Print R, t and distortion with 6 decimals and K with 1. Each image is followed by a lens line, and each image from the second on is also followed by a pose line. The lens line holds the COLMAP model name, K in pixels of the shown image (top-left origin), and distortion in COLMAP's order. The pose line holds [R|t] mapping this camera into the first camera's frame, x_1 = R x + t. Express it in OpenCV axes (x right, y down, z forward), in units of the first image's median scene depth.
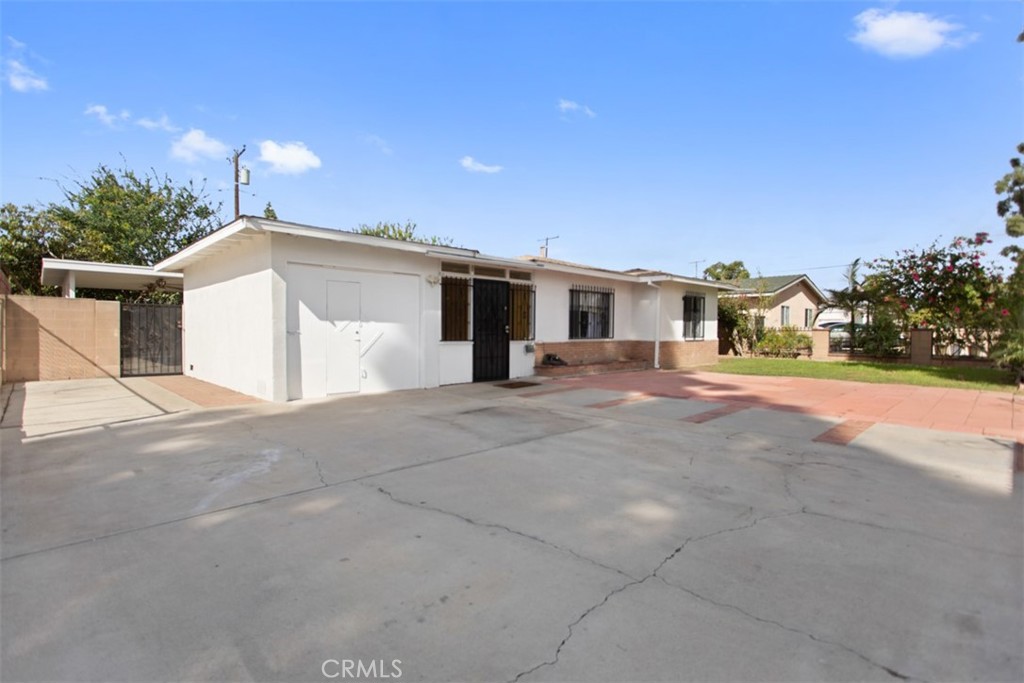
lens RADIAL K [[481.4, 0, 507.4], [0, 481.4, 335.0], [0, 0, 1]] dist [0.015164, -0.001381]
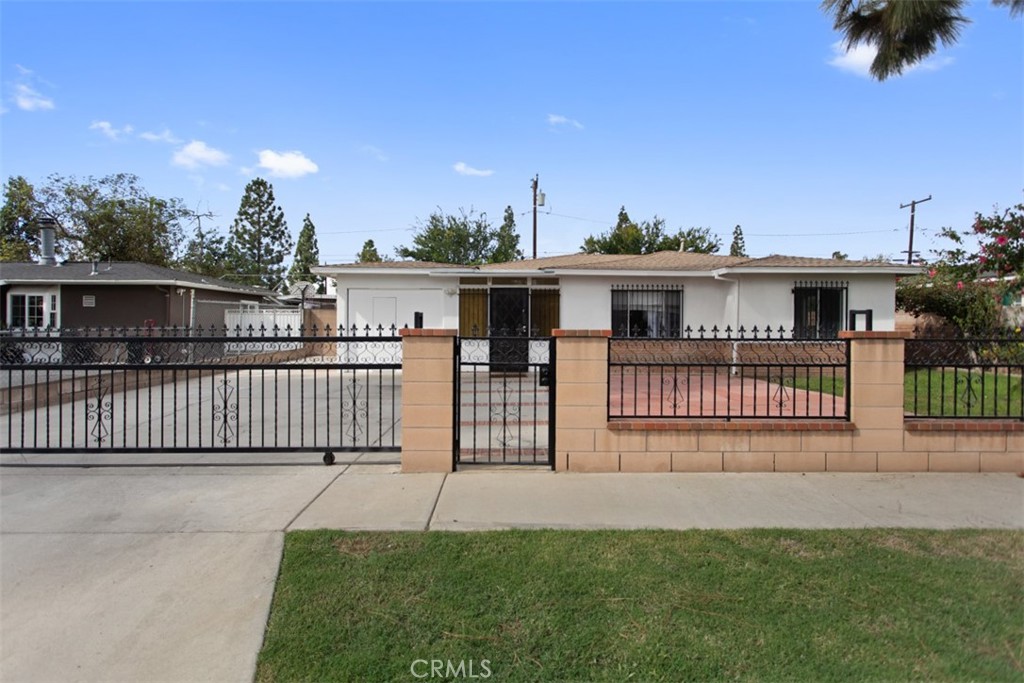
lens RADIAL K [[525.5, 0, 512.0], [0, 525.5, 341.5], [0, 0, 1]] dist [0.001775, 0.000501]
pose [[0.729882, 0.016038, -0.683385, 0.687439], [-0.007380, 0.999851, 0.015583, -0.001251], [0.683533, -0.006331, 0.729892, 0.040938]]
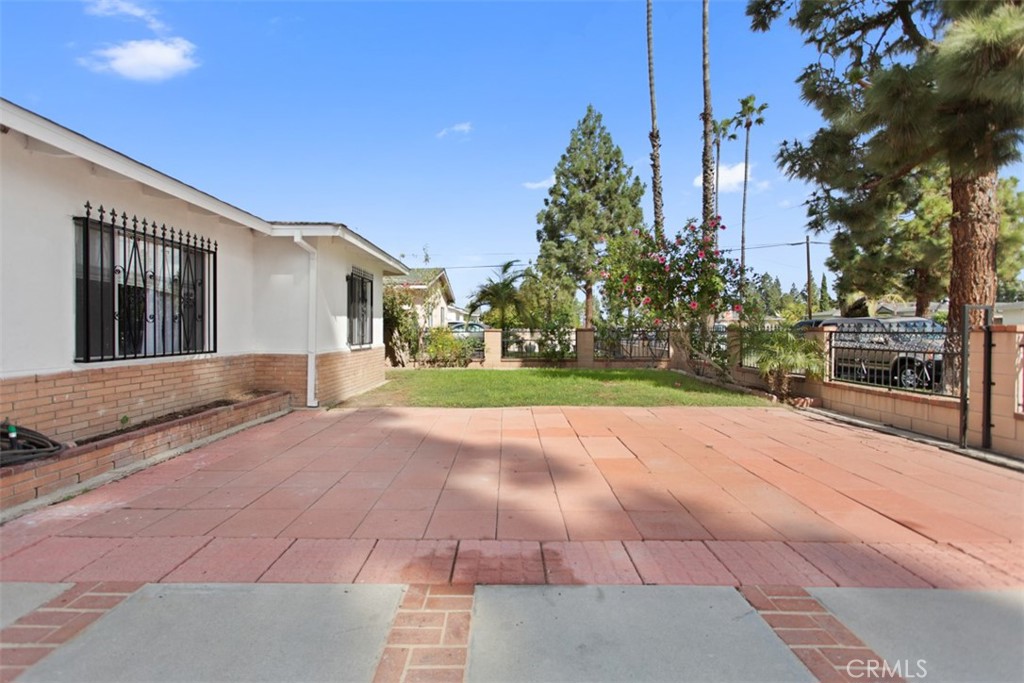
lens RADIAL K [[481.4, 0, 507.4], [0, 481.4, 335.0], [0, 0, 1]] dist [0.015164, -0.001381]
pose [[0.692440, -0.011371, 0.721386, 0.085250], [0.011624, 0.999922, 0.004604, -0.008557], [-0.721382, 0.005197, 0.692518, 0.504806]]
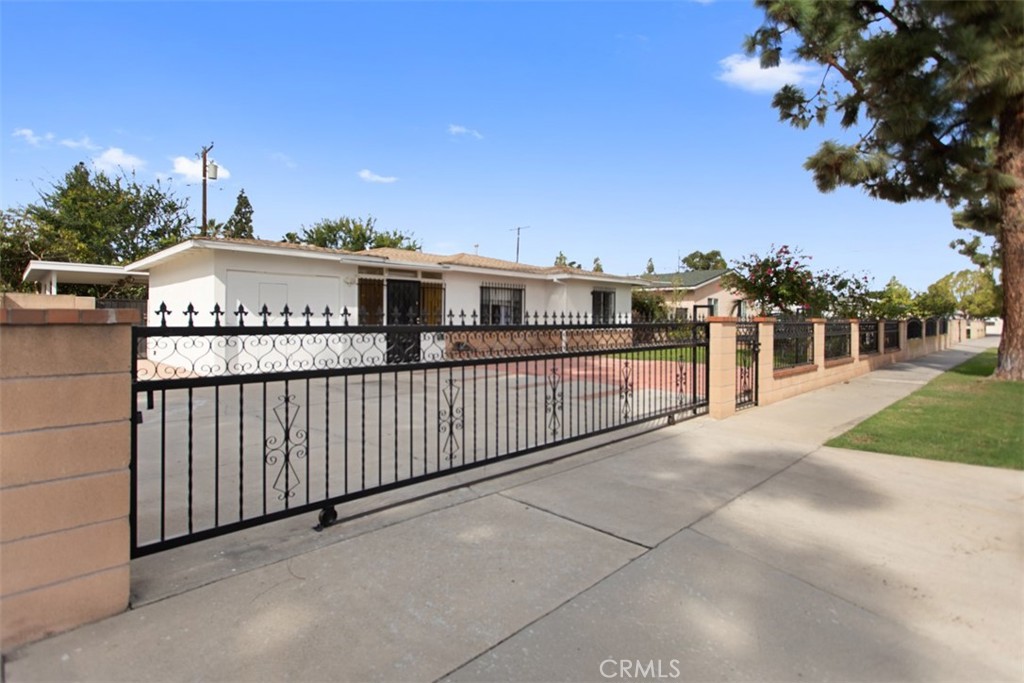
lens RADIAL K [[511.9, 0, 513.8], [0, 511.9, 320.0], [0, 0, 1]] dist [-0.000430, 0.000527]
pose [[0.999697, 0.000337, 0.024612, 0.168997], [-0.000124, 0.999963, -0.008654, -0.001357], [-0.024614, 0.008649, 0.999660, -0.238728]]
